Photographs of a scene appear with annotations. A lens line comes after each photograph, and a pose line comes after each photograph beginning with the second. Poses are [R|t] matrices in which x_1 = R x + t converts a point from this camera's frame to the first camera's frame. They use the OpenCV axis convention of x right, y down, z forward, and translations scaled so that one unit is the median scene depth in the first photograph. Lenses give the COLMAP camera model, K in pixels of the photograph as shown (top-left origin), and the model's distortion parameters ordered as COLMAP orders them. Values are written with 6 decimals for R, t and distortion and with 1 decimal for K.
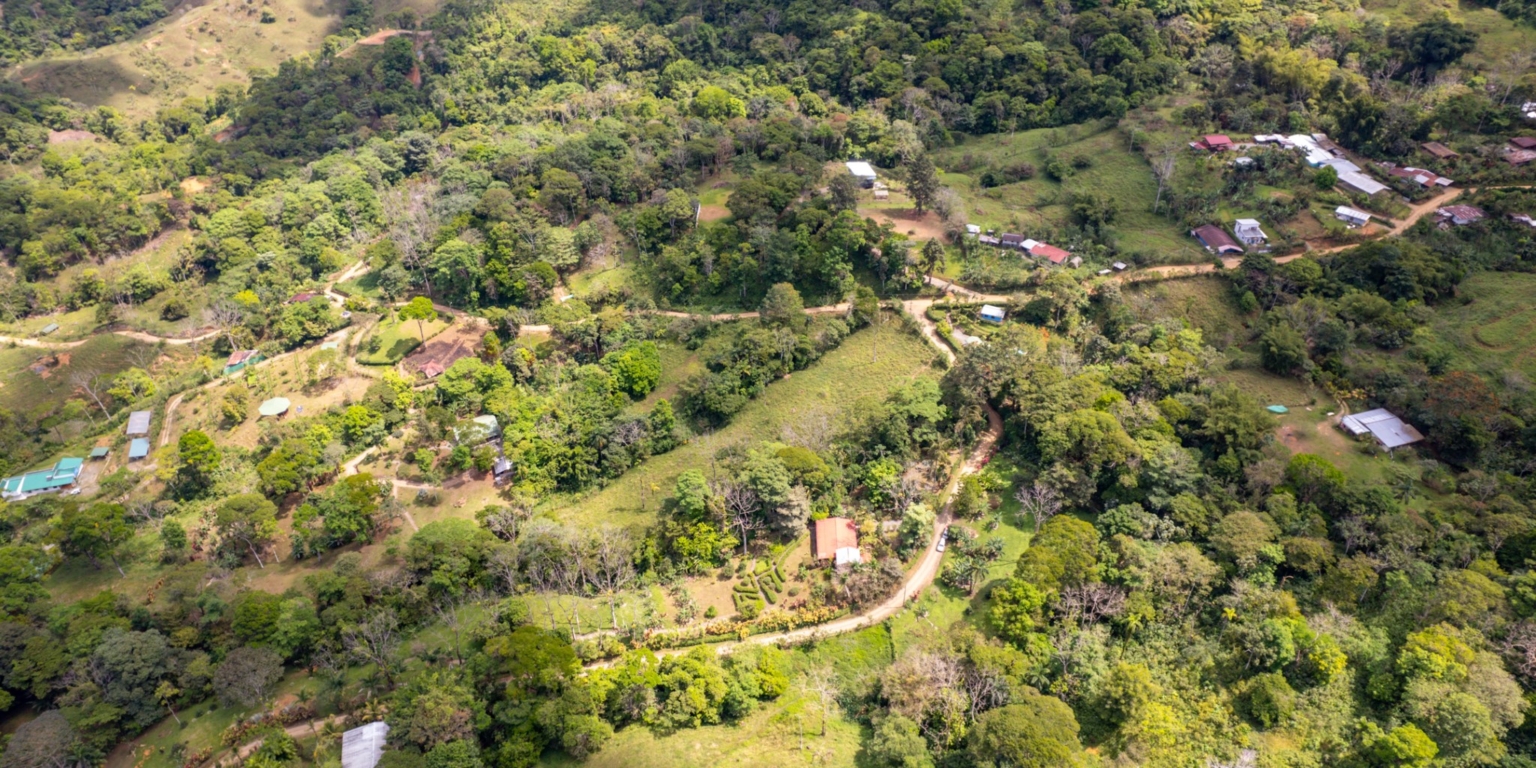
lens RADIAL K [[981.1, 0, 764.8], [0, 981.1, 393.5], [0, 0, 1]] dist [-0.069903, 0.059387]
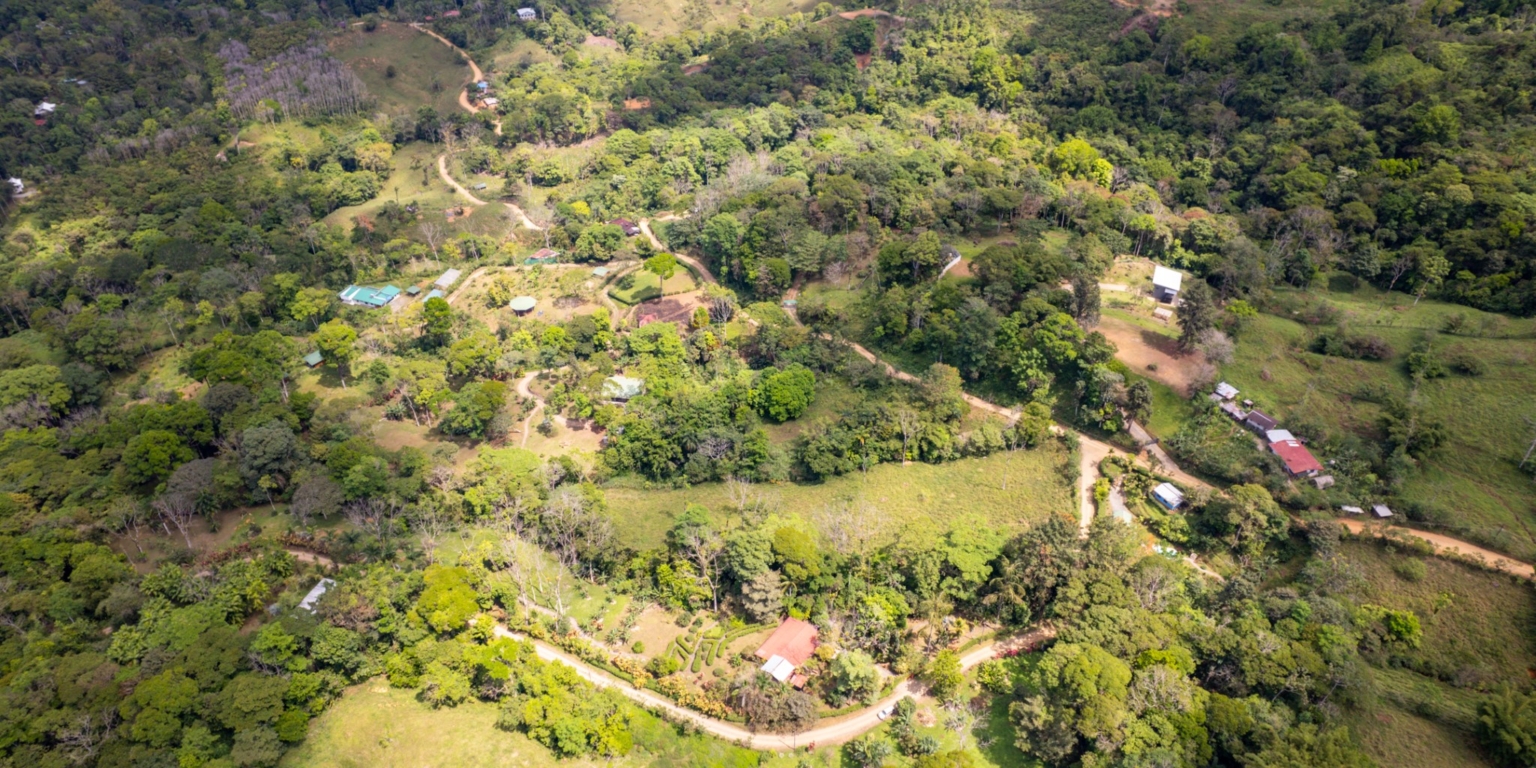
lens RADIAL K [[981.1, 0, 764.8], [0, 981.1, 393.5], [0, 0, 1]] dist [-0.069903, 0.059387]
pose [[0.800940, 0.375645, -0.466247, 0.292535], [-0.374633, 0.921856, 0.099157, -0.108837], [0.467060, 0.095252, 0.879080, 0.138772]]
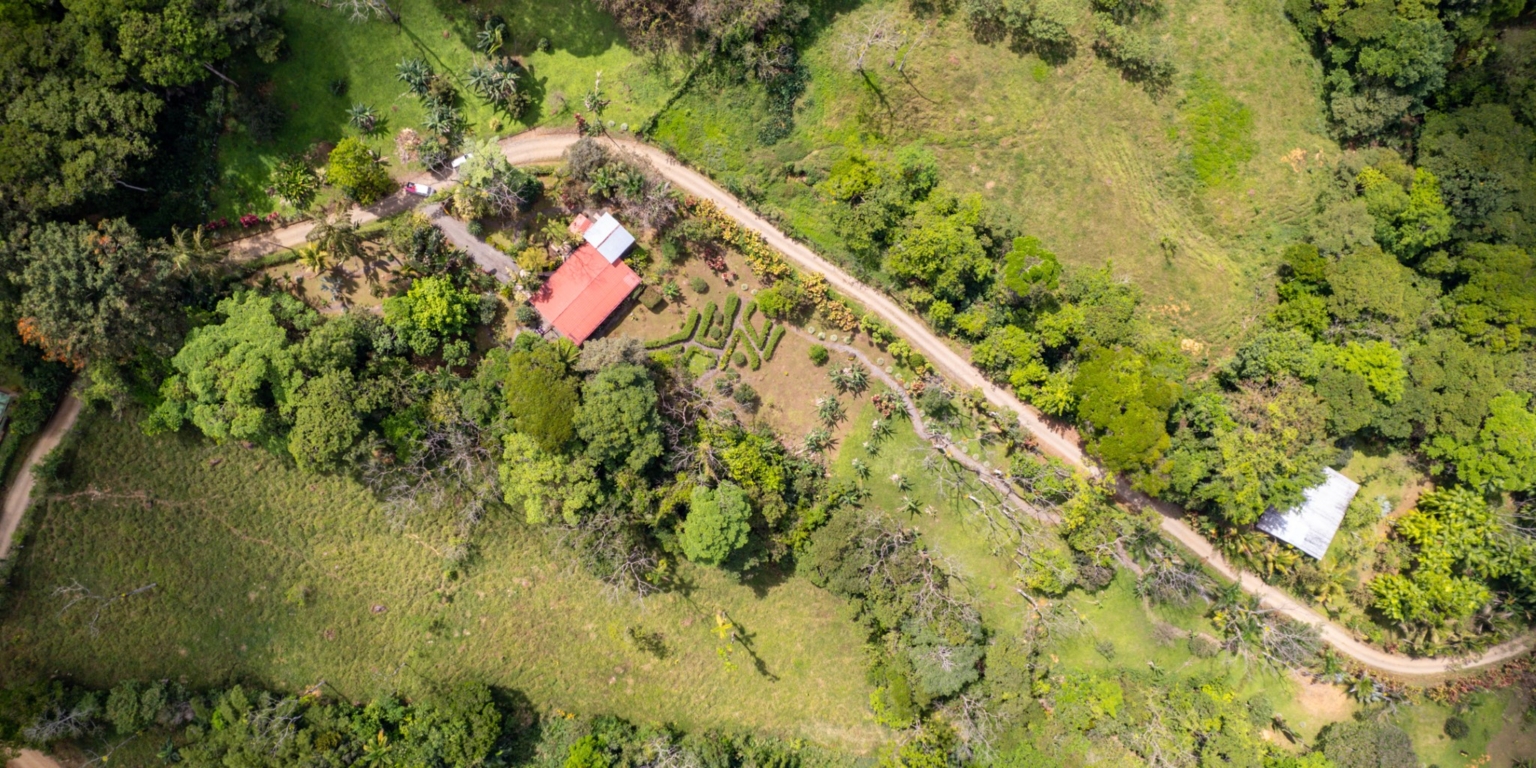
lens RADIAL K [[1013.5, 0, 768.0], [0, 1013.5, 384.0], [0, 0, 1]] dist [-0.068818, 0.084522]
pose [[-0.726539, -0.686852, 0.019358, -0.041144], [0.426836, -0.429062, 0.796063, -0.229697], [-0.538472, 0.586634, 0.604904, 0.465762]]
